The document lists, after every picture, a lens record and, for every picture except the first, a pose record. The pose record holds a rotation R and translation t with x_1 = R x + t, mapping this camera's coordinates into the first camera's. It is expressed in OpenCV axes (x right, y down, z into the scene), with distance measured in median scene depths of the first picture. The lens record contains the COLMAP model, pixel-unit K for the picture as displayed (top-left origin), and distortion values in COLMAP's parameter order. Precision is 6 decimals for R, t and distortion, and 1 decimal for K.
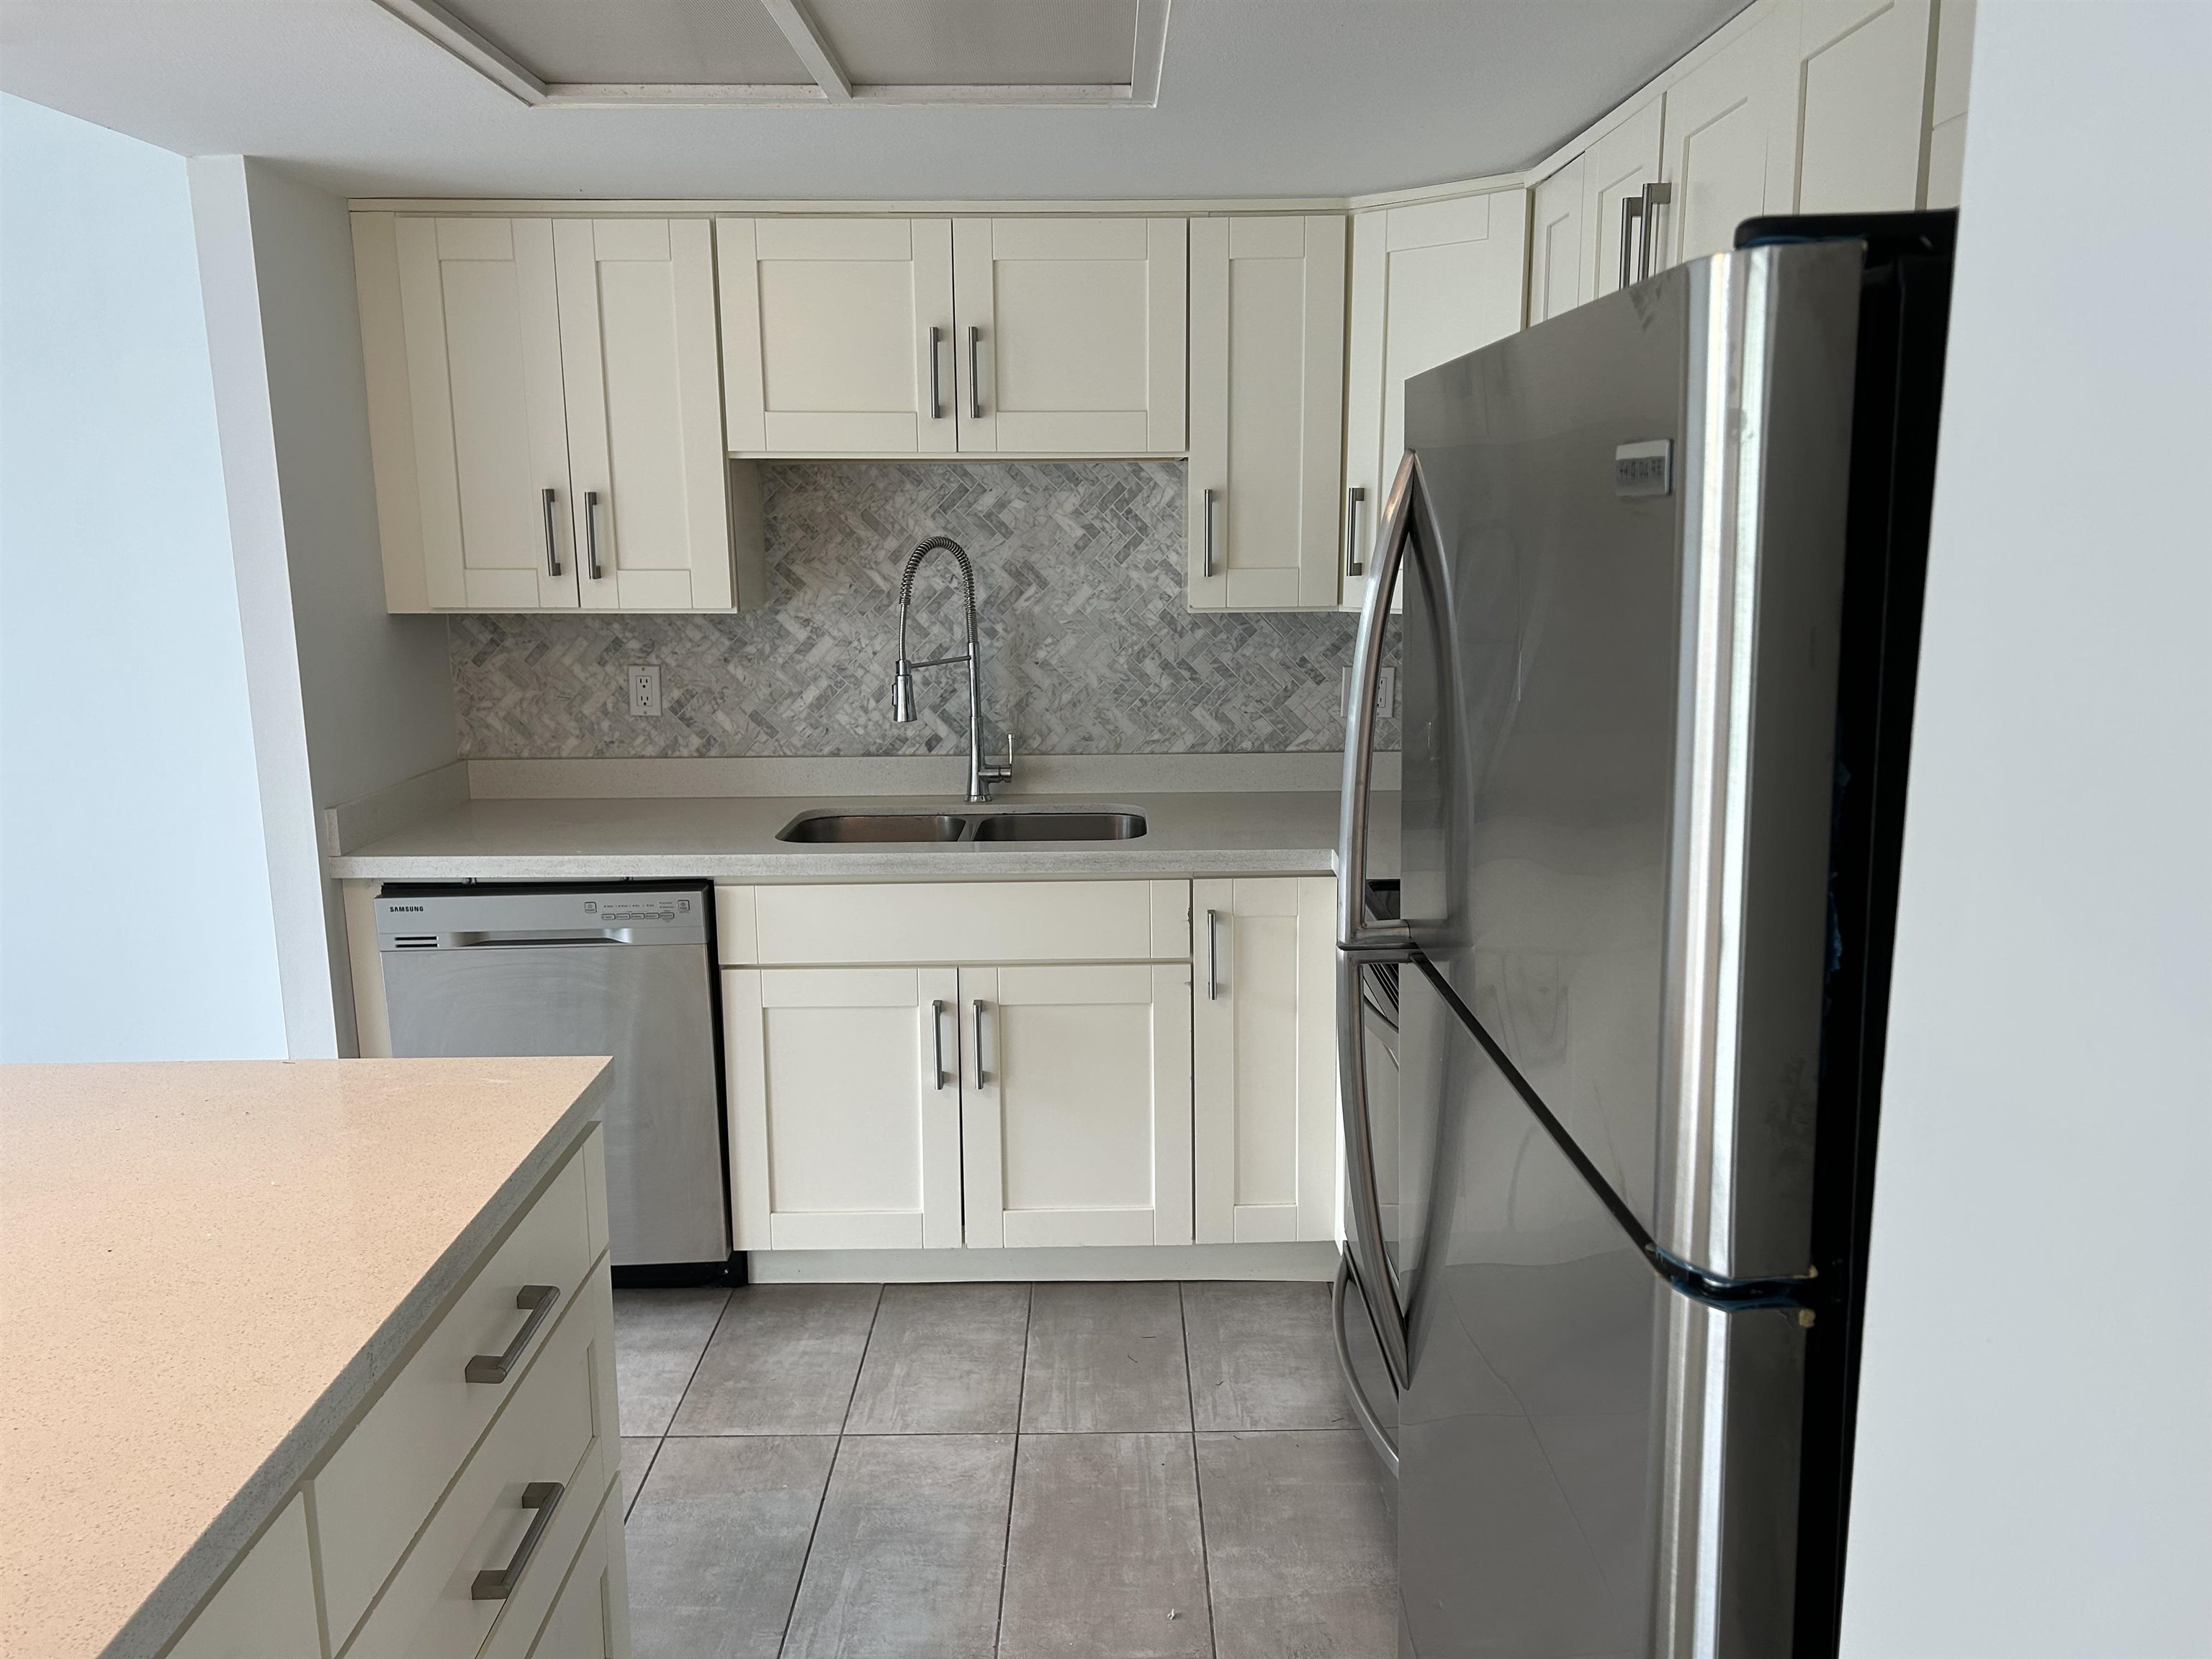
lens RADIAL K [[1655.4, 0, 1112.7], [0, 1655.4, 840.5], [0, 0, 1]] dist [0.077381, -0.090463]
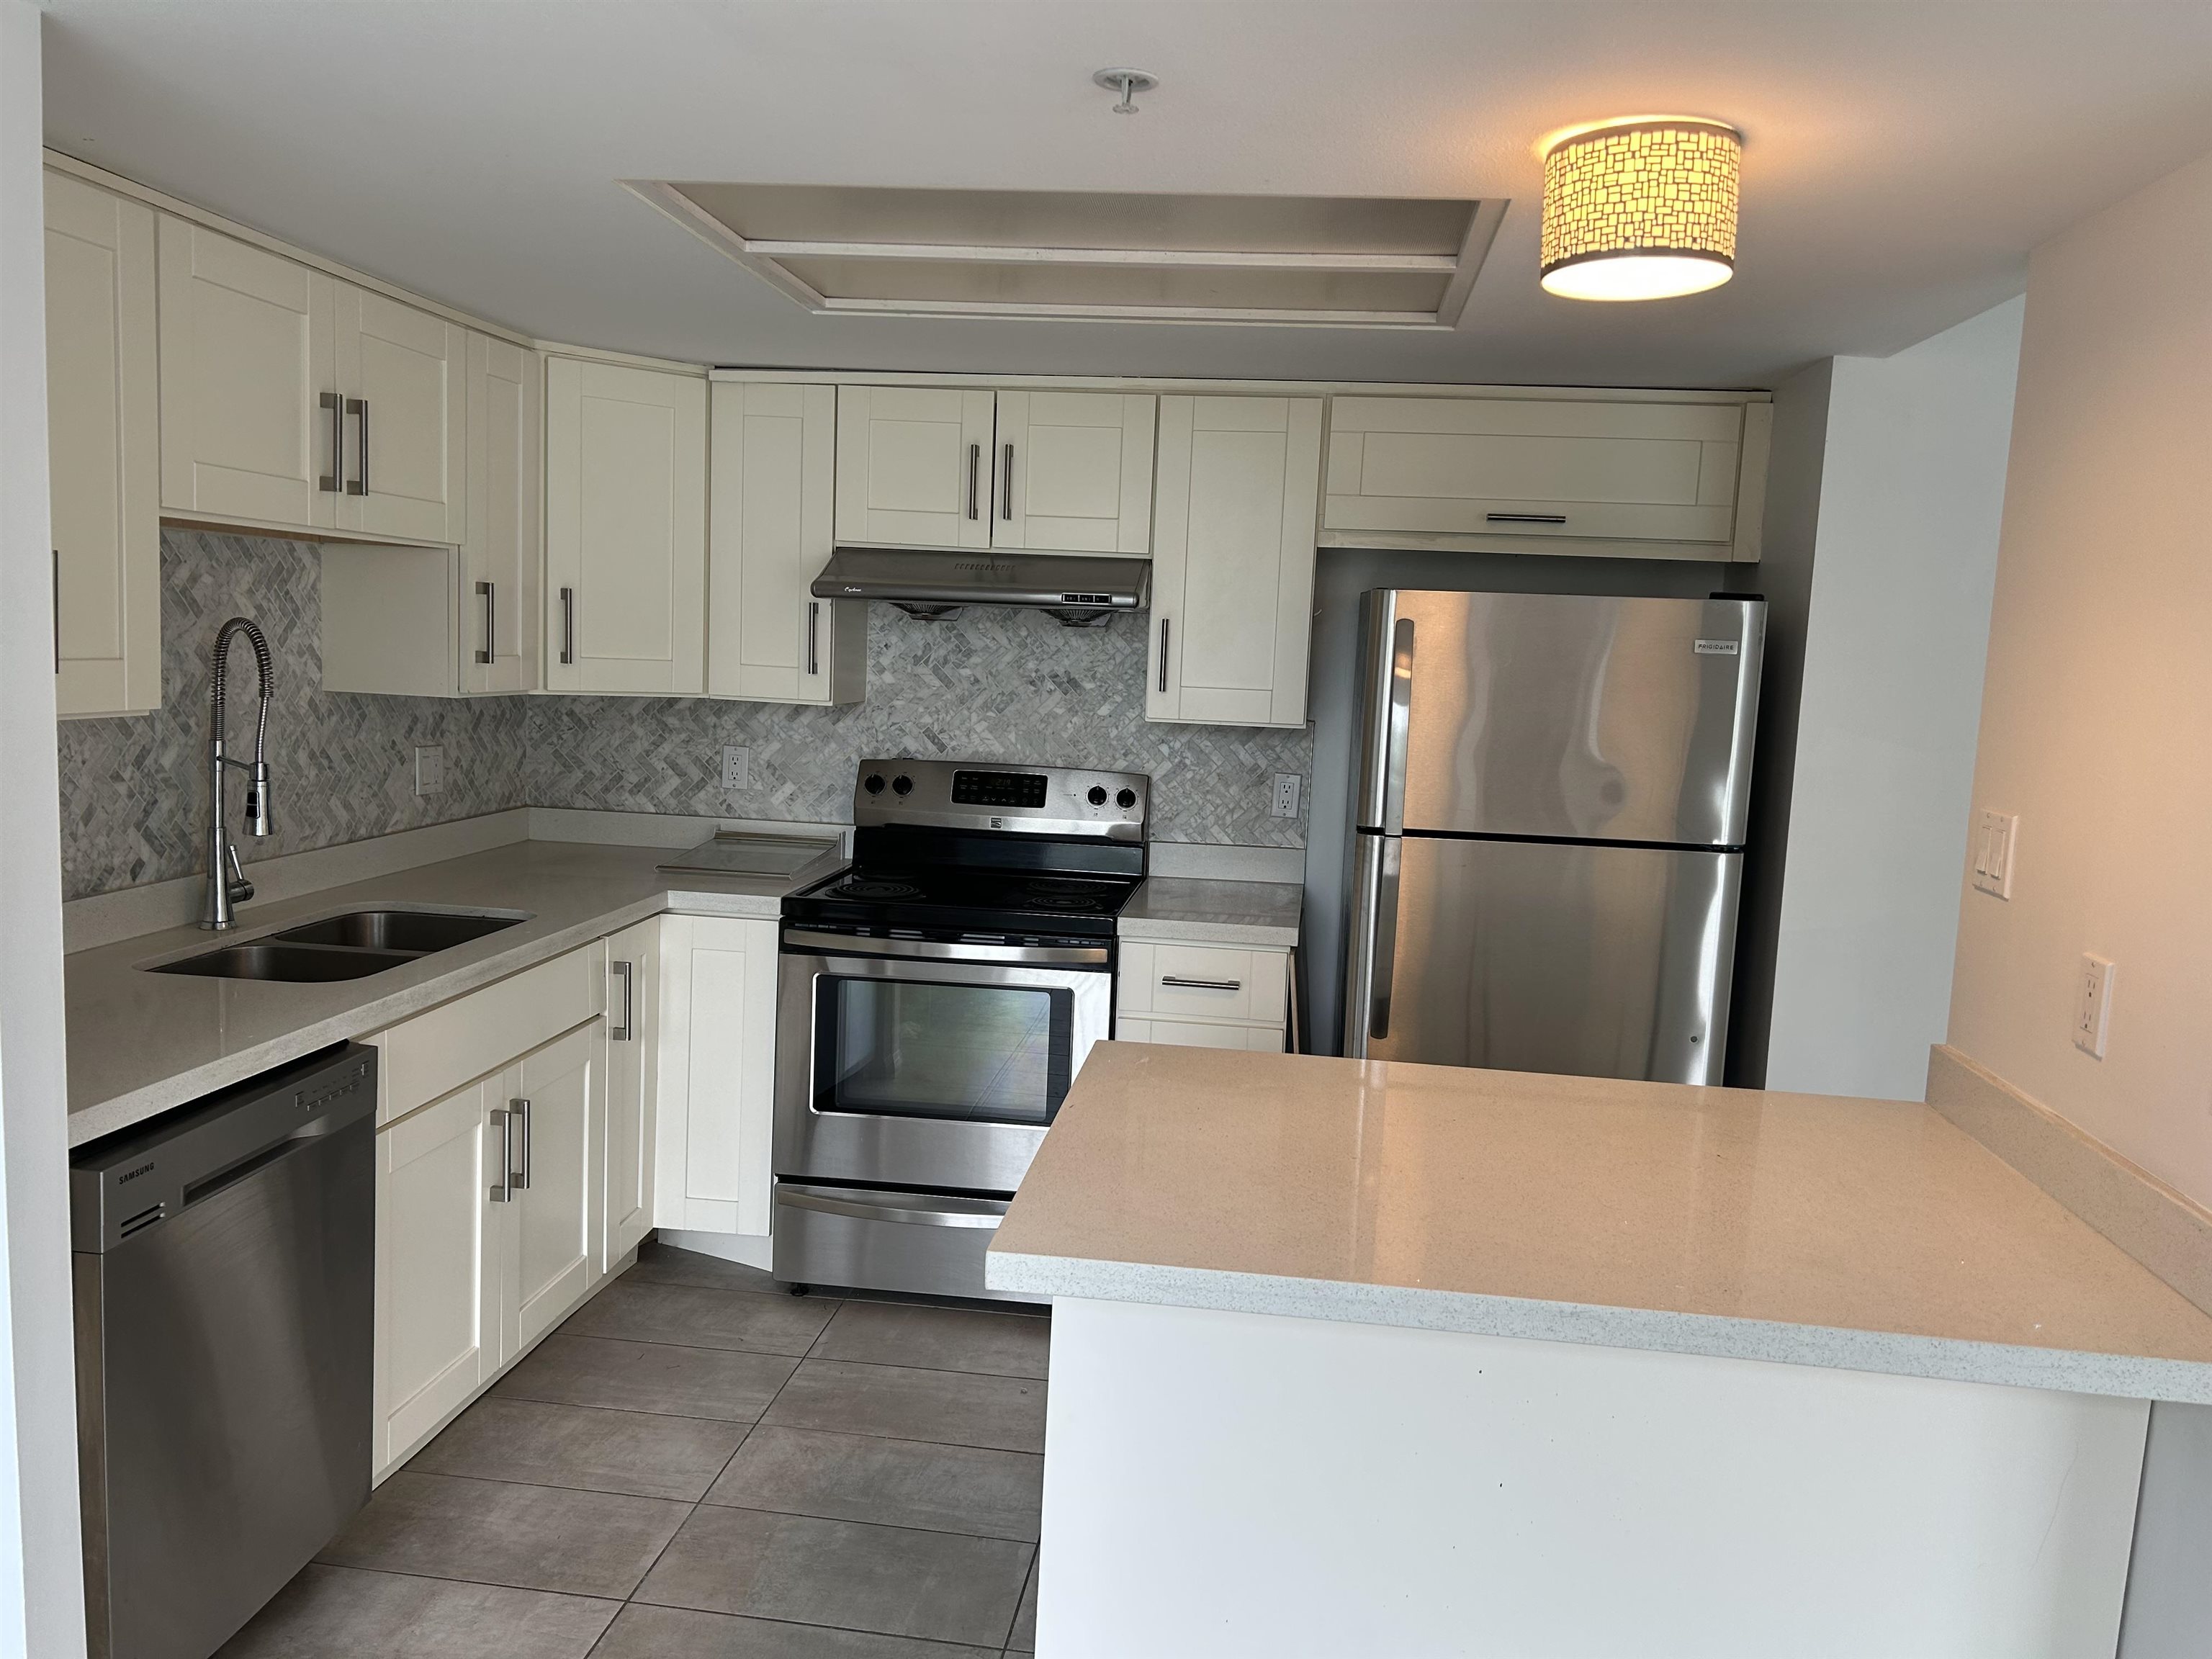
lens RADIAL K [[1655.4, 0, 1115.8], [0, 1655.4, 821.9], [0, 0, 1]] dist [0.077381, -0.090463]
pose [[0.119375, -0.098272, 0.987974, -0.858094], [0.149564, 0.985514, 0.079955, -0.076662], [-0.981519, 0.138221, 0.132344, 0.433680]]
